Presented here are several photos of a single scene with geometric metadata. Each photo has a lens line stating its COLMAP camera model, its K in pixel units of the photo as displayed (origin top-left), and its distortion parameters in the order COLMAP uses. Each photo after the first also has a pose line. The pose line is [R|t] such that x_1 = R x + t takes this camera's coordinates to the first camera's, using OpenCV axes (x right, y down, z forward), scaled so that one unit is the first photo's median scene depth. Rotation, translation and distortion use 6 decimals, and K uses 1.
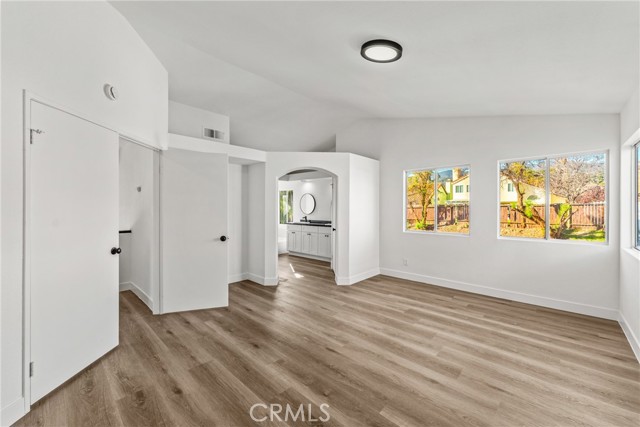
lens RADIAL K [[258.9, 0, 318.1], [0, 258.9, 209.1], [0, 0, 1]] dist [0.003797, -0.000748]
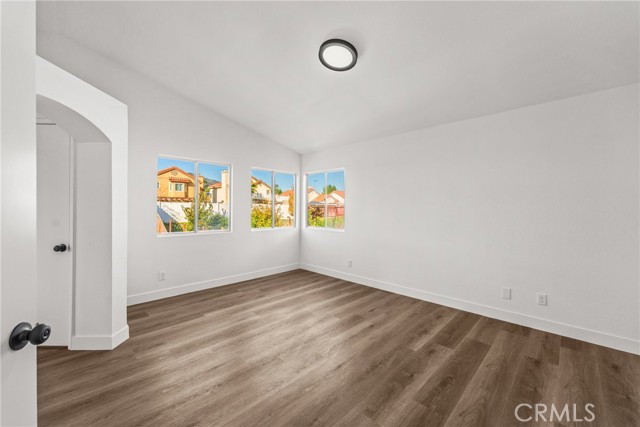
lens RADIAL K [[258.9, 0, 318.0], [0, 258.9, 209.6], [0, 0, 1]] dist [0.003797, -0.000748]
pose [[0.017797, -0.005188, 0.999828, -0.659026], [-0.000384, 0.999986, 0.005196, 0.008571], [-0.999842, -0.000476, 0.017795, 0.849285]]
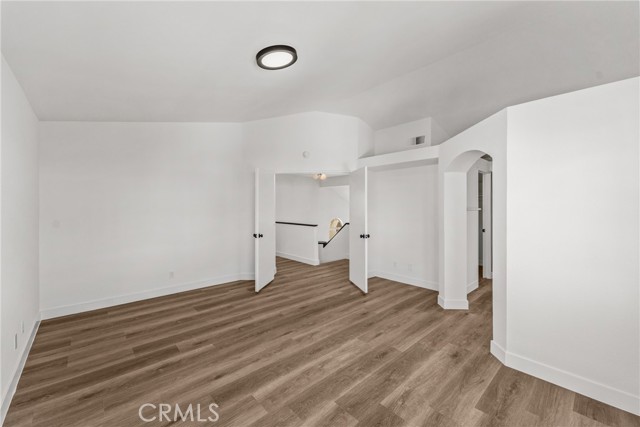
lens RADIAL K [[258.9, 0, 318.7], [0, 258.9, 209.3], [0, 0, 1]] dist [0.003797, -0.000748]
pose [[-0.080082, 0.011392, -0.996723, 0.983258], [-0.008120, 0.999894, 0.012081, -0.030140], [0.996755, 0.009061, -0.079981, 0.996075]]
